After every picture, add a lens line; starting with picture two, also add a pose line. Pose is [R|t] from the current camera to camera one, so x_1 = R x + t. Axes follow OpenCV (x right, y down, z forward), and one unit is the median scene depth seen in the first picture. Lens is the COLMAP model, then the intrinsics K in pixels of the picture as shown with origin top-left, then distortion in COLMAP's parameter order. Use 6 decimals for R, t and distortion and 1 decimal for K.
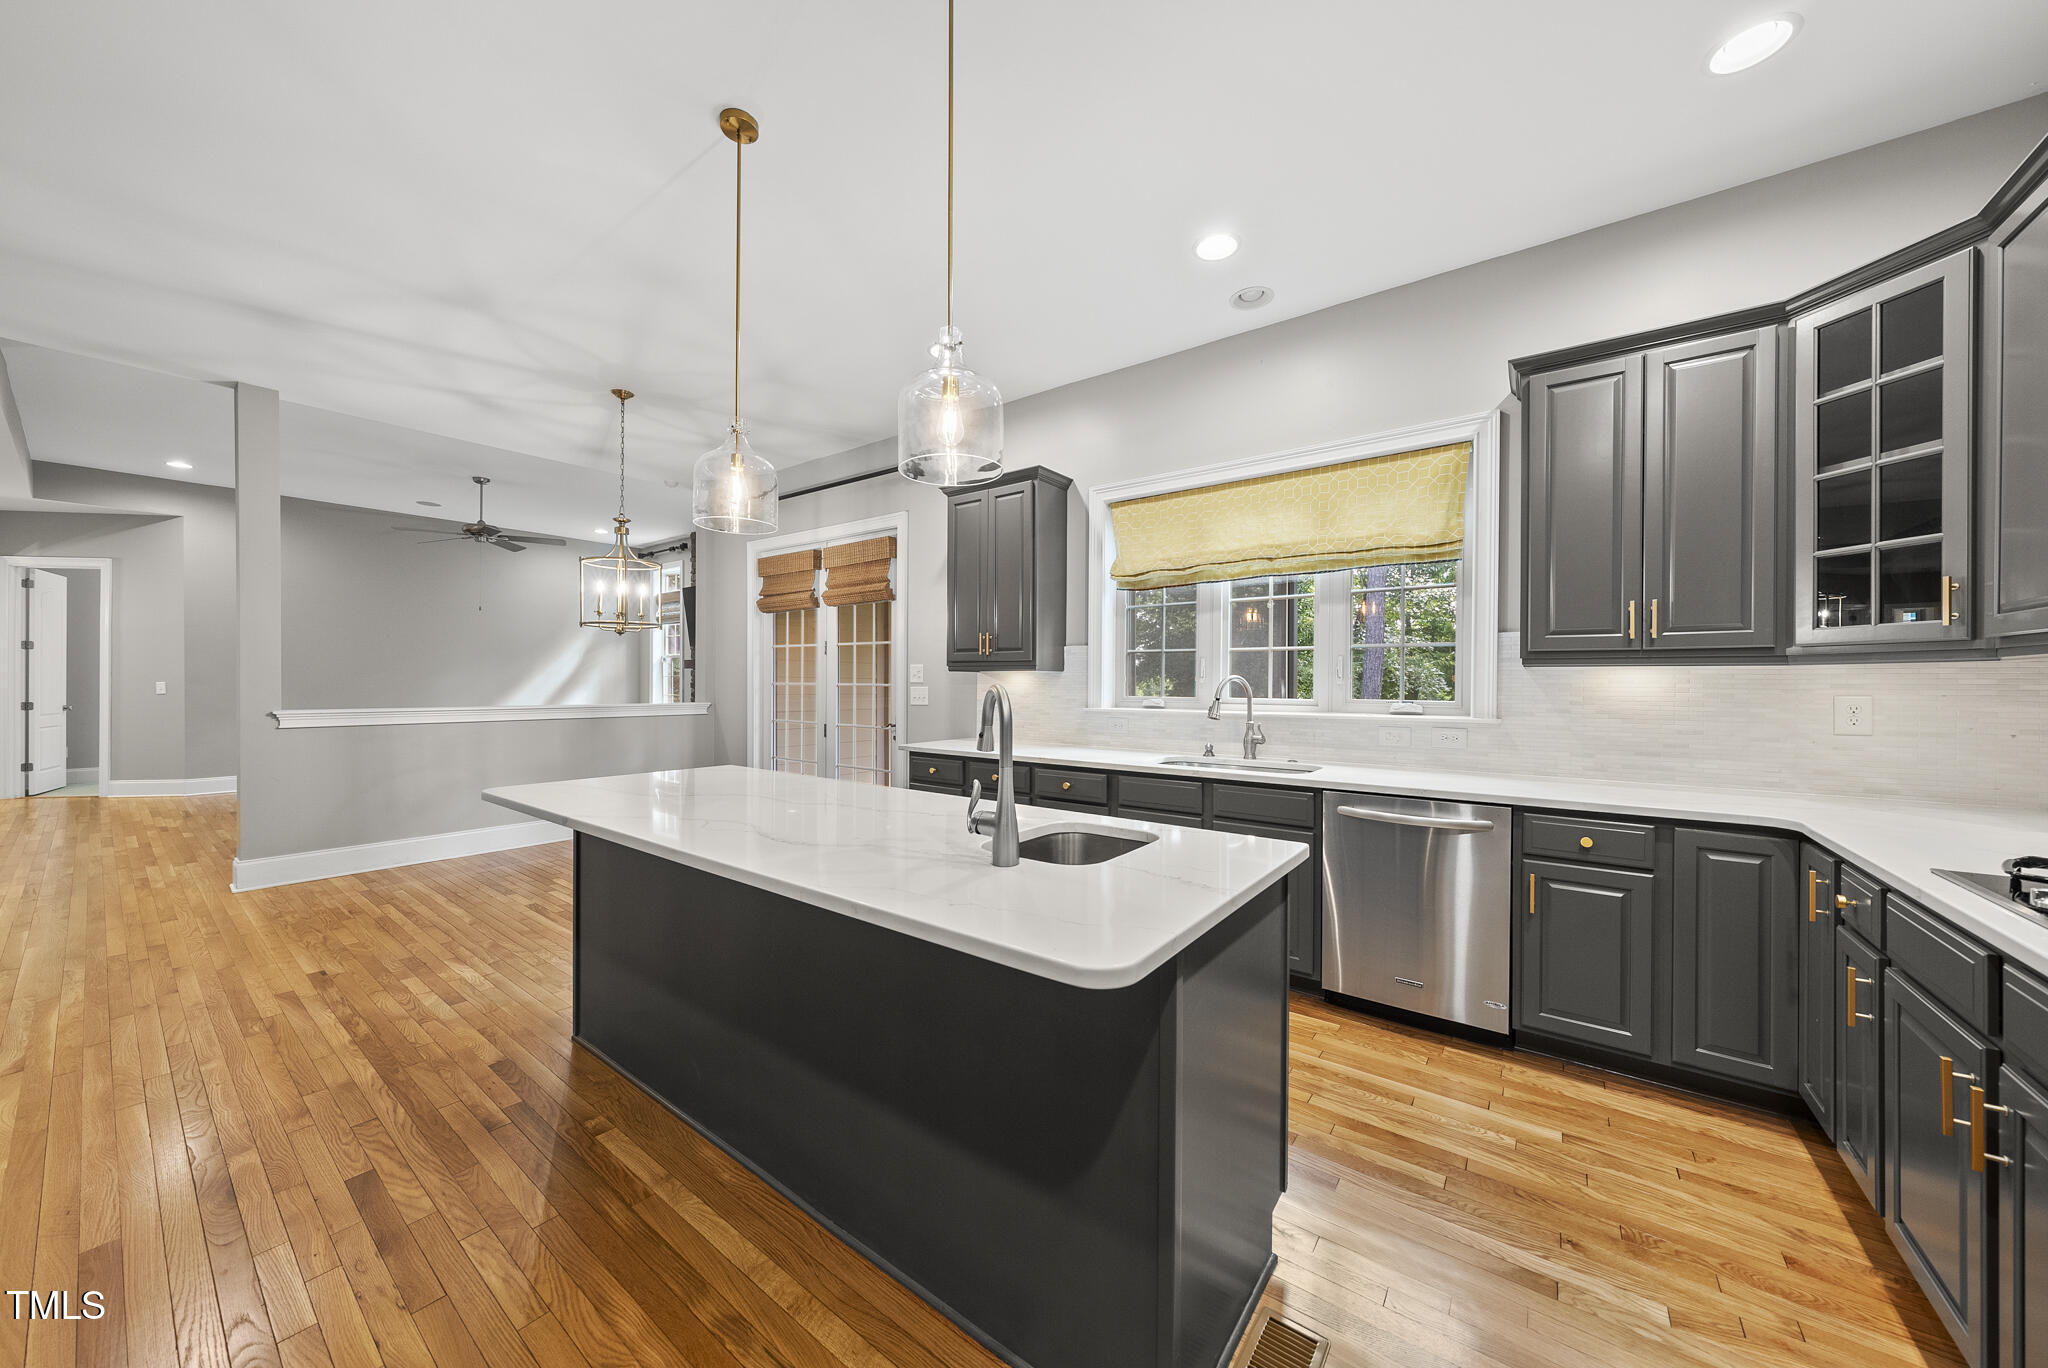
lens RADIAL K [[697.9, 0, 1028.9], [0, 697.9, 683.4], [0, 0, 1]] dist [-0.003693, 0.000771]
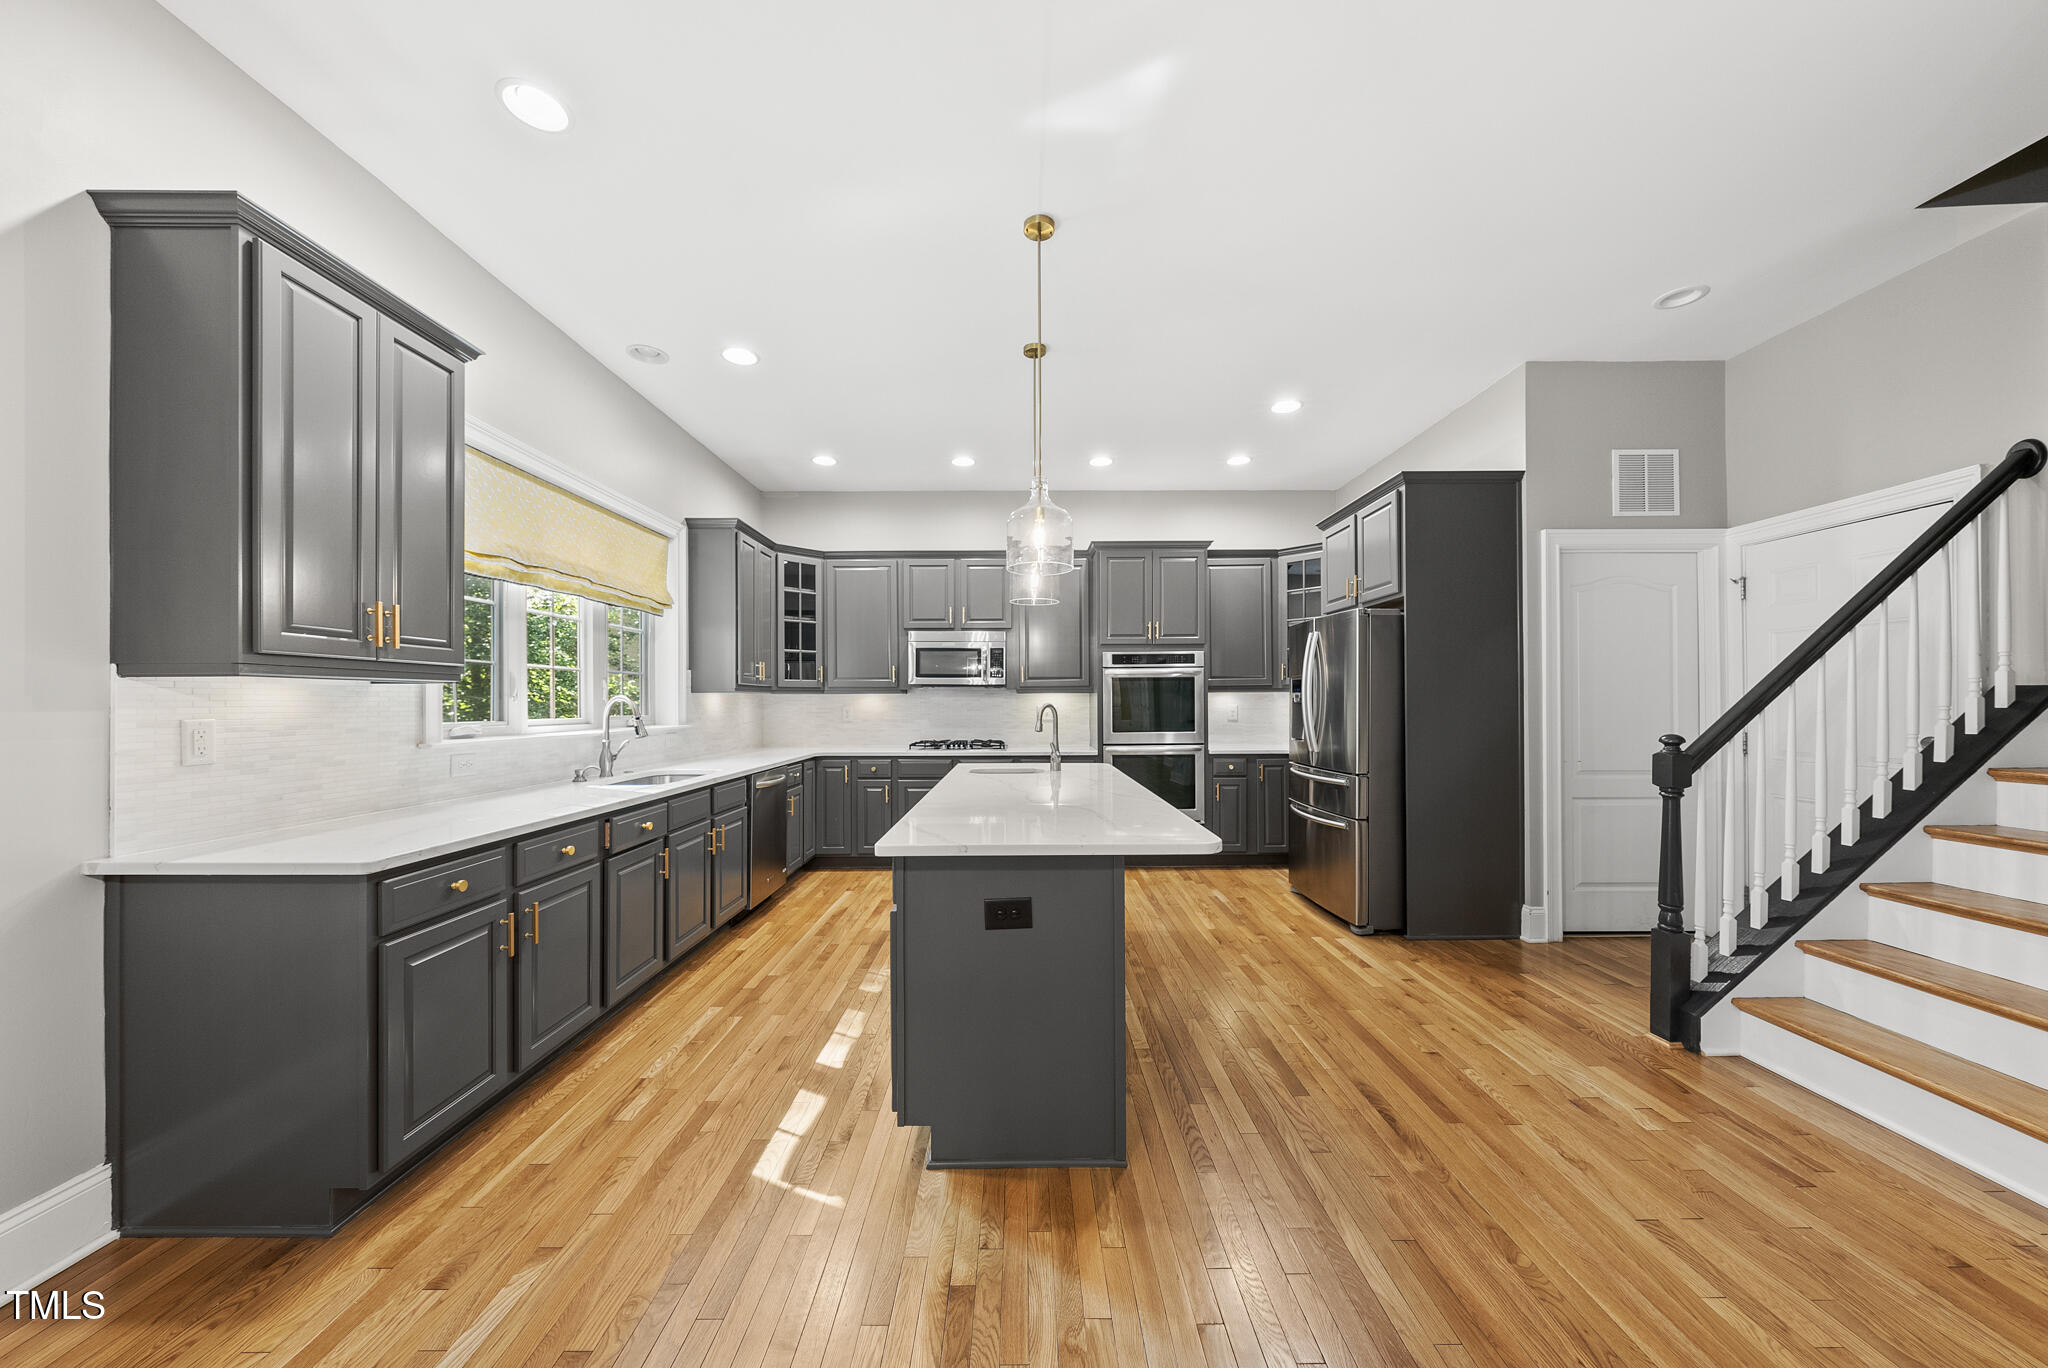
lens RADIAL K [[697.9, 0, 1020.3], [0, 697.9, 700.1], [0, 0, 1]] dist [-0.003693, 0.000771]
pose [[-0.591041, -0.000319, 0.806642, -0.826447], [0.002457, 0.999995, 0.002195, -0.004615], [-0.806638, 0.003280, -0.591037, 1.059339]]
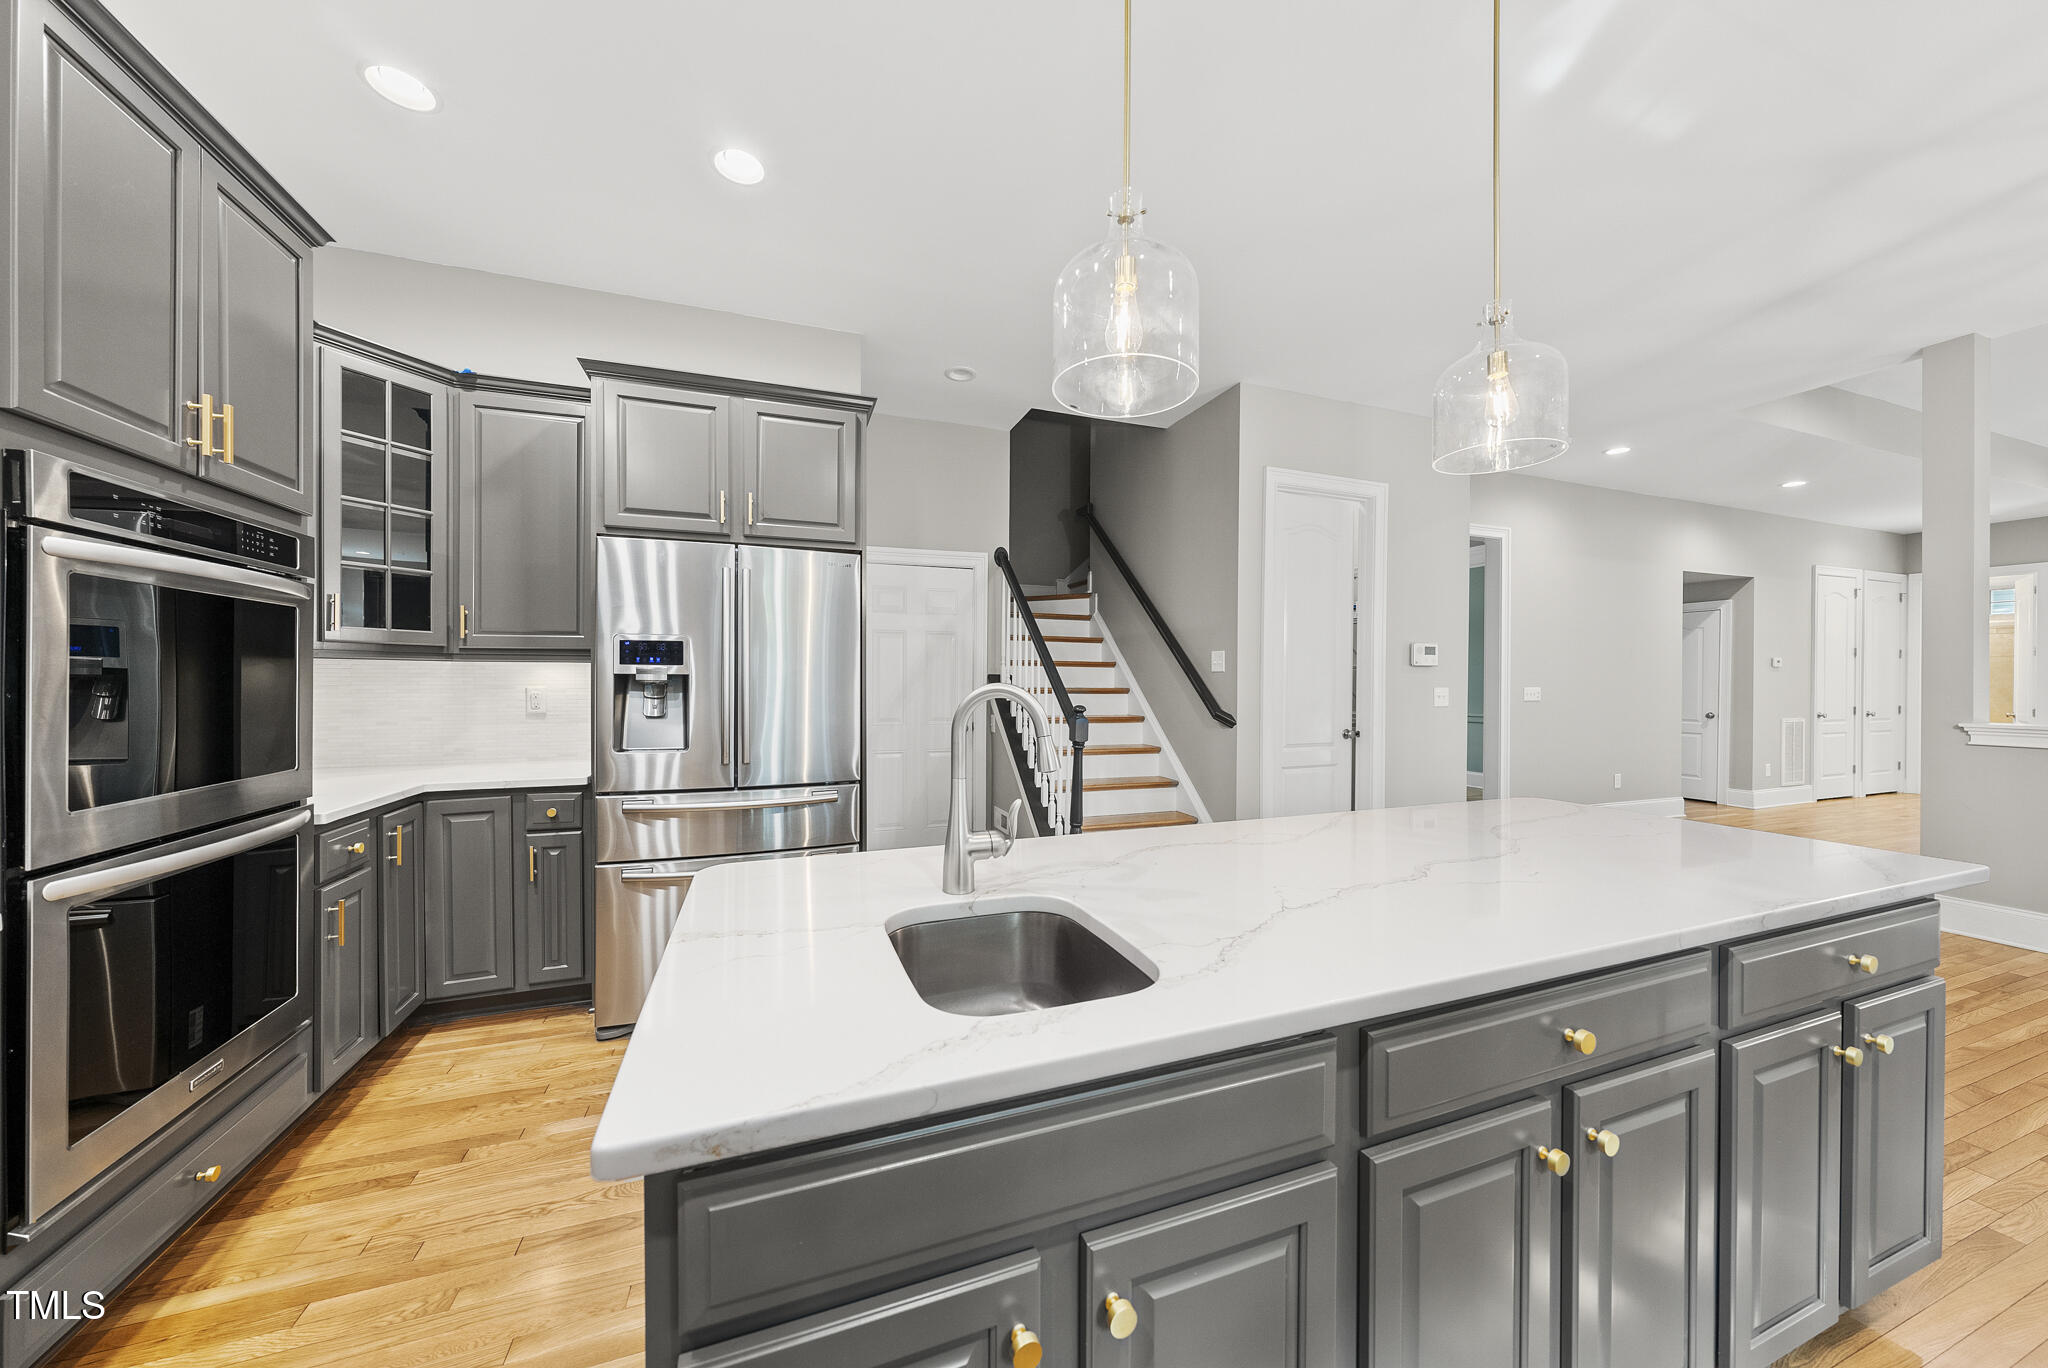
lens RADIAL K [[697.9, 0, 1025.7], [0, 697.9, 684.7], [0, 0, 1]] dist [-0.003693, 0.000771]
pose [[-0.549294, -0.003326, -0.835623, 0.258715], [-0.007576, 0.999971, 0.001000, 0.001420], [0.835595, 0.006880, -0.549303, 0.610819]]
